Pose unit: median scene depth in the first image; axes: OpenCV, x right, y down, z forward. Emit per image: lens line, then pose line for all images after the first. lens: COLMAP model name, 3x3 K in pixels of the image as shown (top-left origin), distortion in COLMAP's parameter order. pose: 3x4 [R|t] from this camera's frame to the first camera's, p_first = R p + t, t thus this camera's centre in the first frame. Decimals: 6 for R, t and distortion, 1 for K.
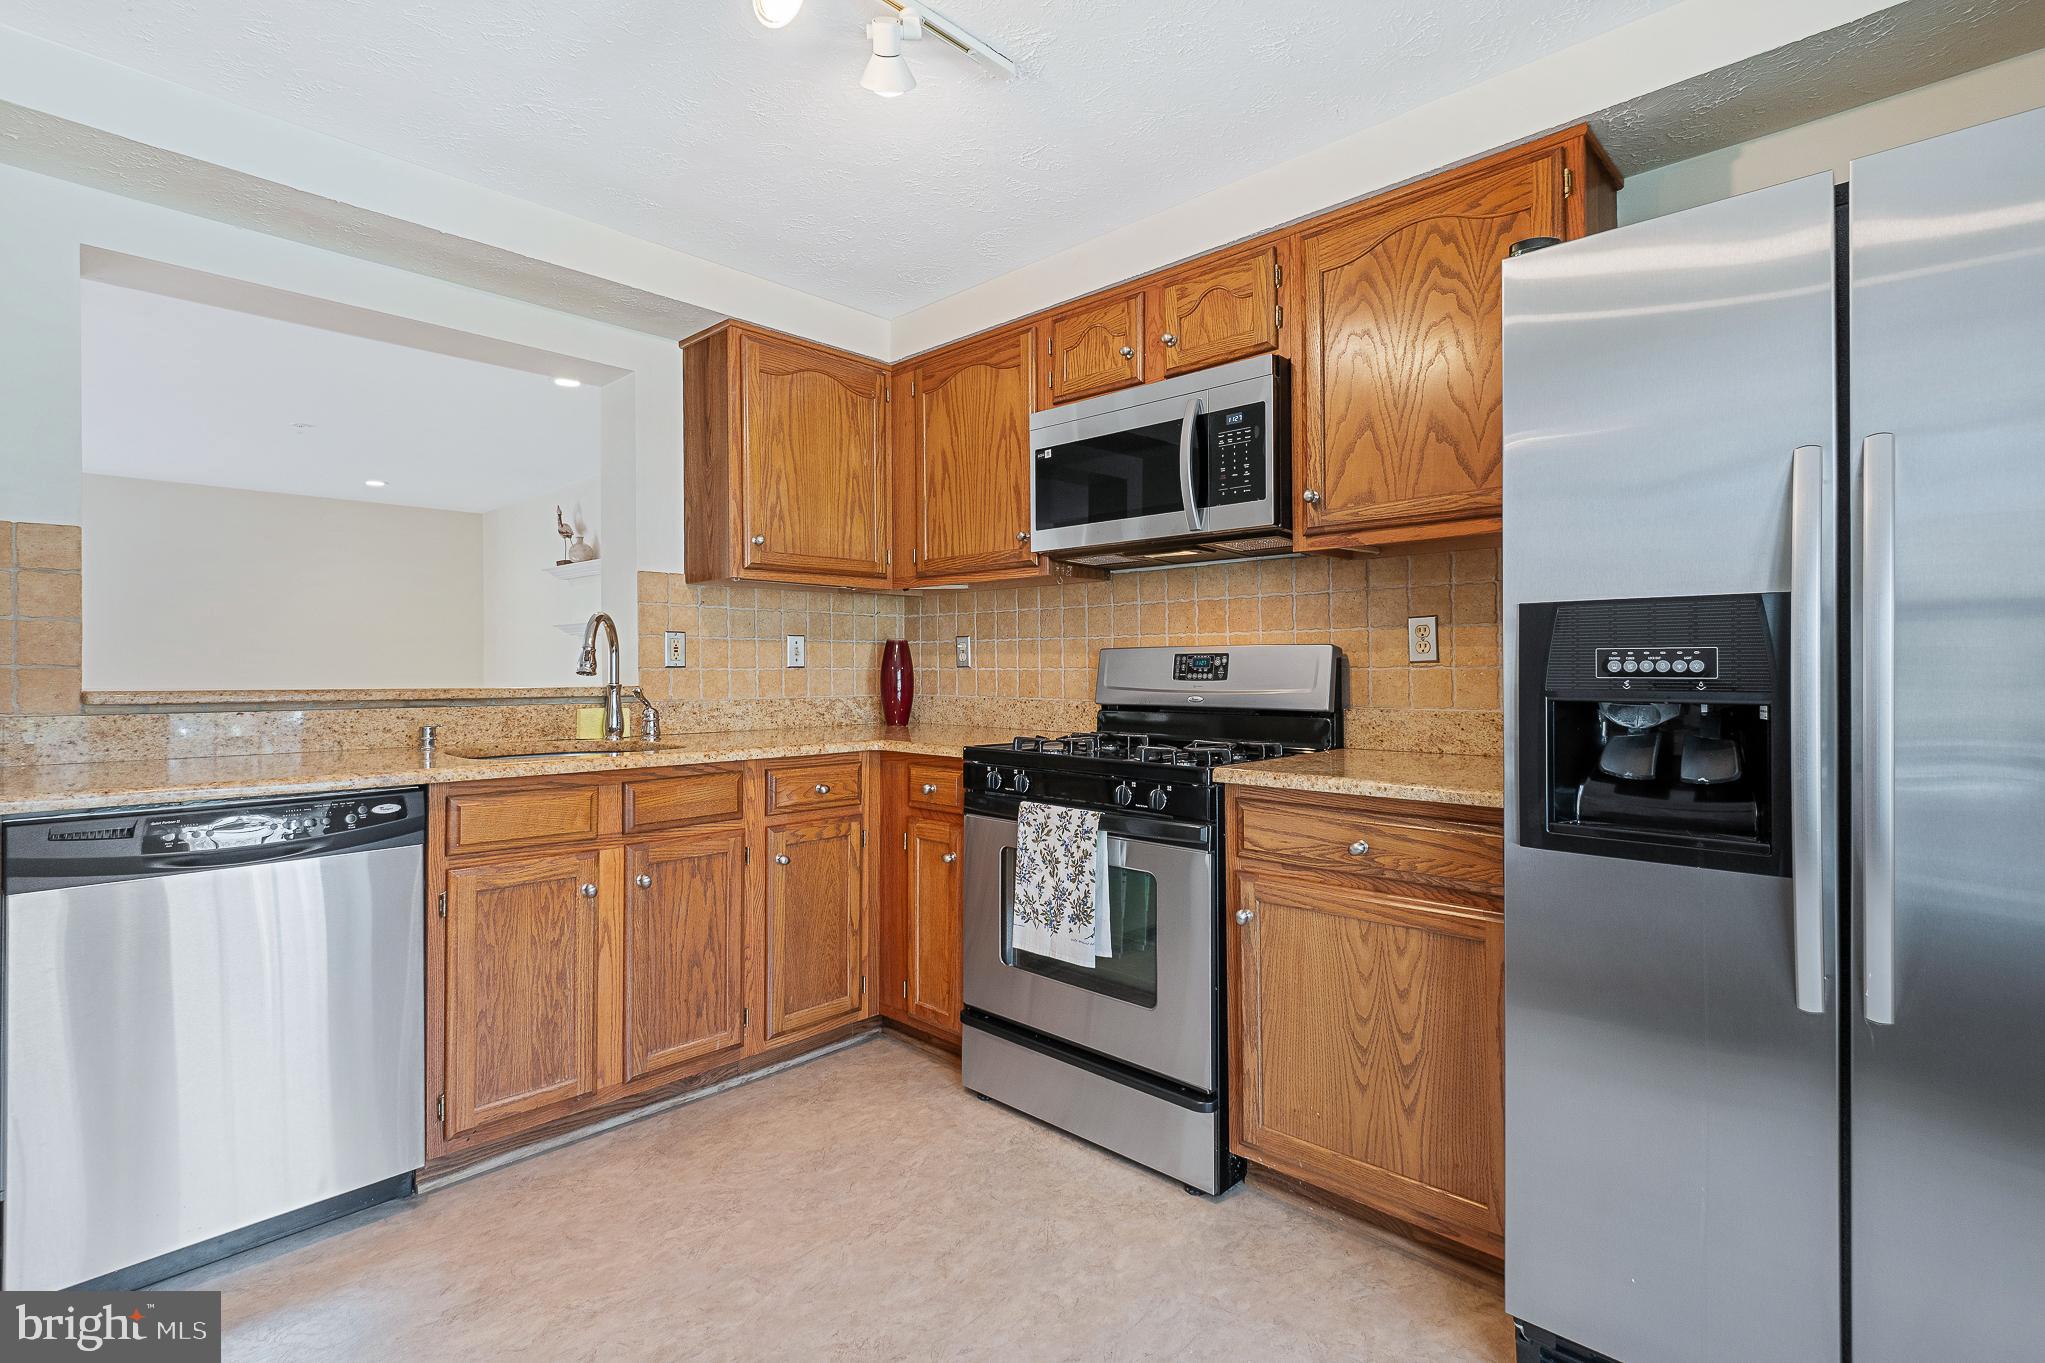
lens RADIAL K [[951.7, 0, 1037.5], [0, 951.7, 663.8], [0, 0, 1]] dist [0.016534, -0.018503]
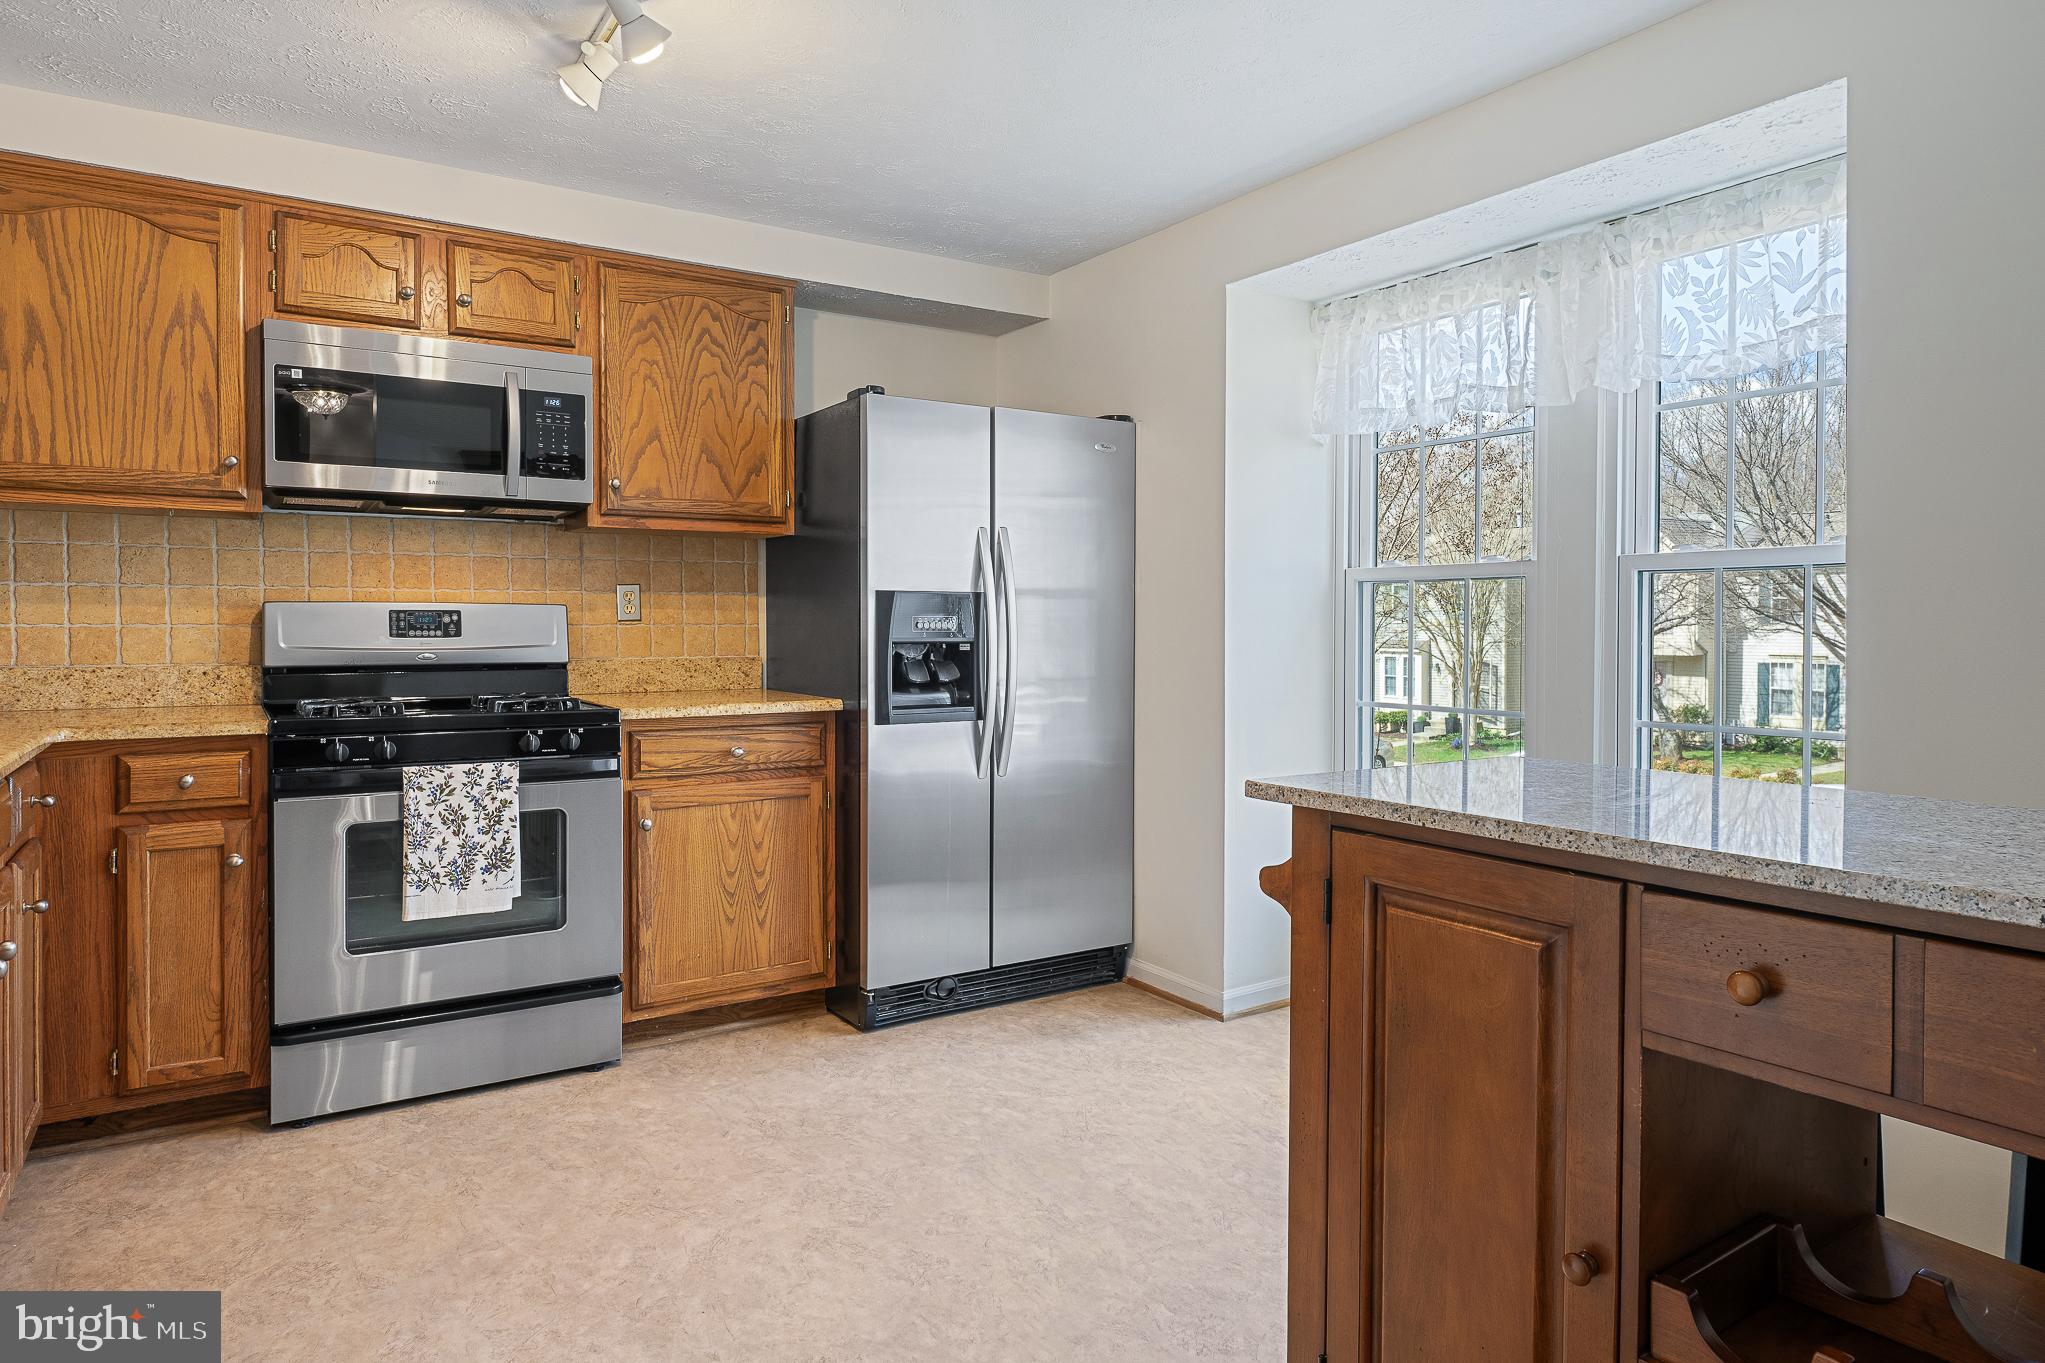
lens RADIAL K [[1232.0, 0, 1020.9], [0, 1232.0, 640.7], [0, 0, 1]] dist [0.000868, -0.002858]
pose [[0.228275, -0.011264, 0.973532, -1.116211], [-0.006644, 0.999892, 0.013126, -0.000304], [-0.973574, -0.009465, 0.228175, 0.138214]]
